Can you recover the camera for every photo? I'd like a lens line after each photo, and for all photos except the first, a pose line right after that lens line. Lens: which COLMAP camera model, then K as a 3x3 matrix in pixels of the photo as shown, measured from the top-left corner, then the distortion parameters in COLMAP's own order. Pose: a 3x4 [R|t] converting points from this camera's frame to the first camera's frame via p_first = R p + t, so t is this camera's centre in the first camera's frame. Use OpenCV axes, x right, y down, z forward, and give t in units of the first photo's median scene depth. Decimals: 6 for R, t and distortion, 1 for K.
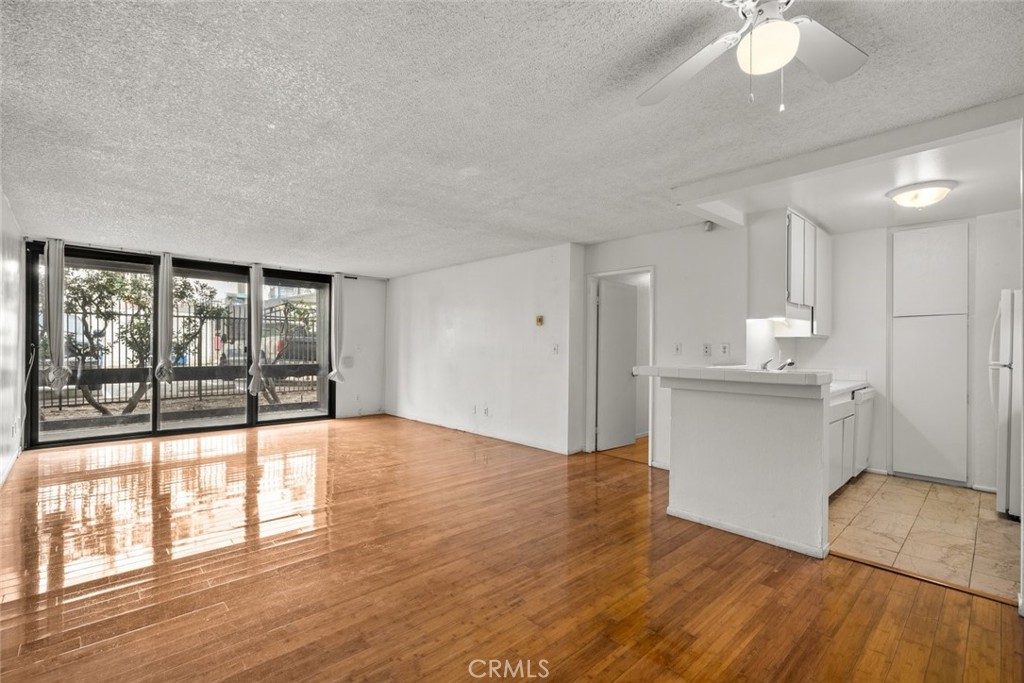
lens RADIAL K [[466.5, 0, 510.7], [0, 466.5, 348.0], [0, 0, 1]] dist [-0.000043, 0.000477]
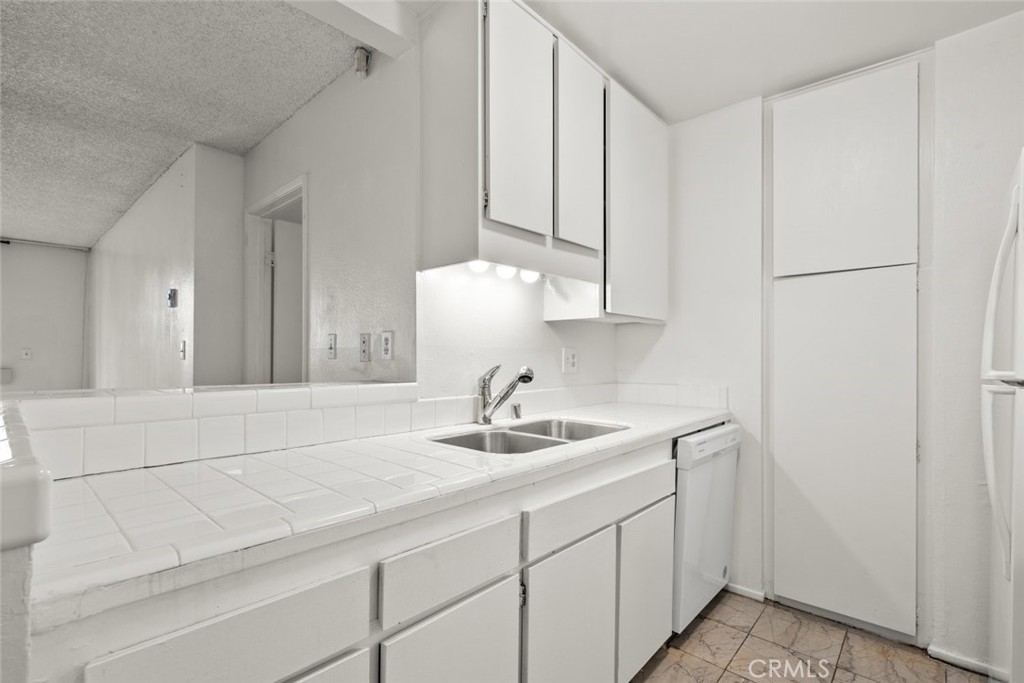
lens RADIAL K [[466.5, 0, 519.7], [0, 466.5, 358.7], [0, 0, 1]] dist [-0.000043, 0.000477]
pose [[0.996464, -0.005907, 0.083812, 0.400054], [0.005437, 0.999968, 0.005833, 0.010068], [-0.083844, -0.005357, 0.996465, 0.417630]]
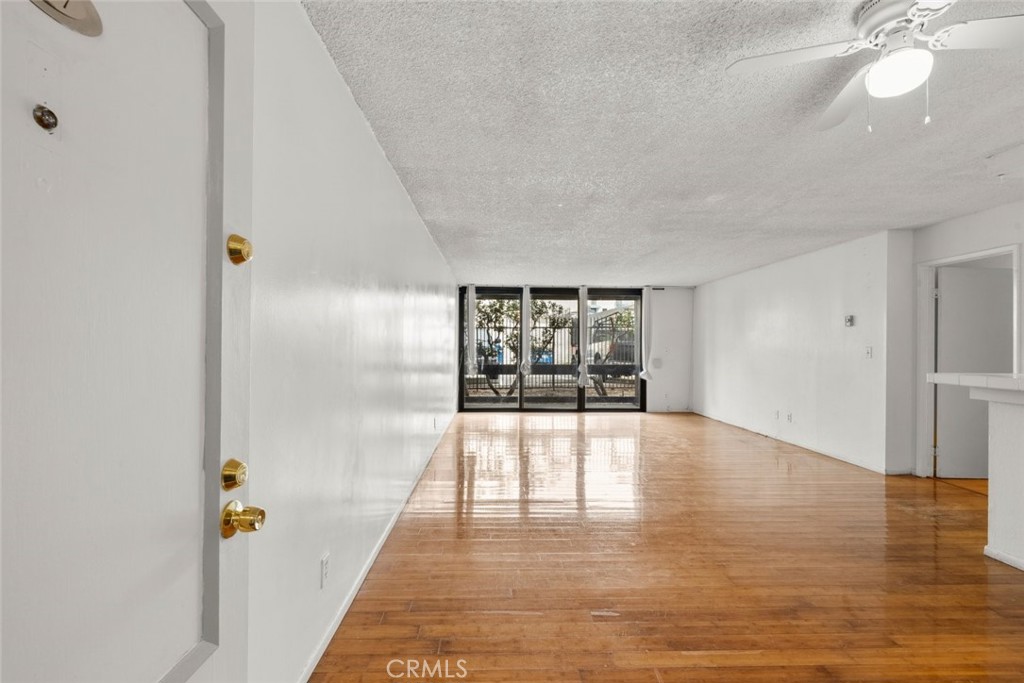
lens RADIAL K [[466.5, 0, 510.3], [0, 466.5, 344.8], [0, 0, 1]] dist [-0.000043, 0.000477]
pose [[0.751929, -0.008131, -0.659194, 0.166208], [0.000606, 0.999932, -0.011643, -0.002011], [0.659244, 0.008355, 0.751883, -0.111227]]
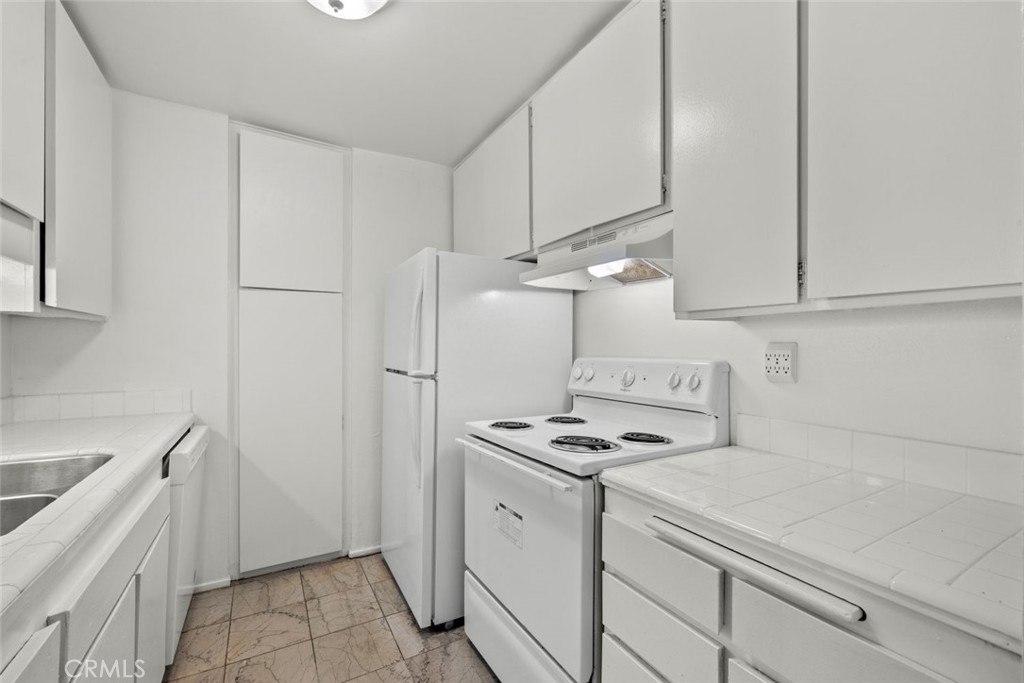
lens RADIAL K [[416.2, 0, 493.4], [0, 416.2, 345.7], [0, 0, 1]] dist [-0.009486, -0.000162]
pose [[0.251324, -0.005296, 0.967889, 0.335523], [-0.004444, 0.999968, 0.006625, -0.003029], [-0.967893, -0.005966, 0.251292, 0.464563]]
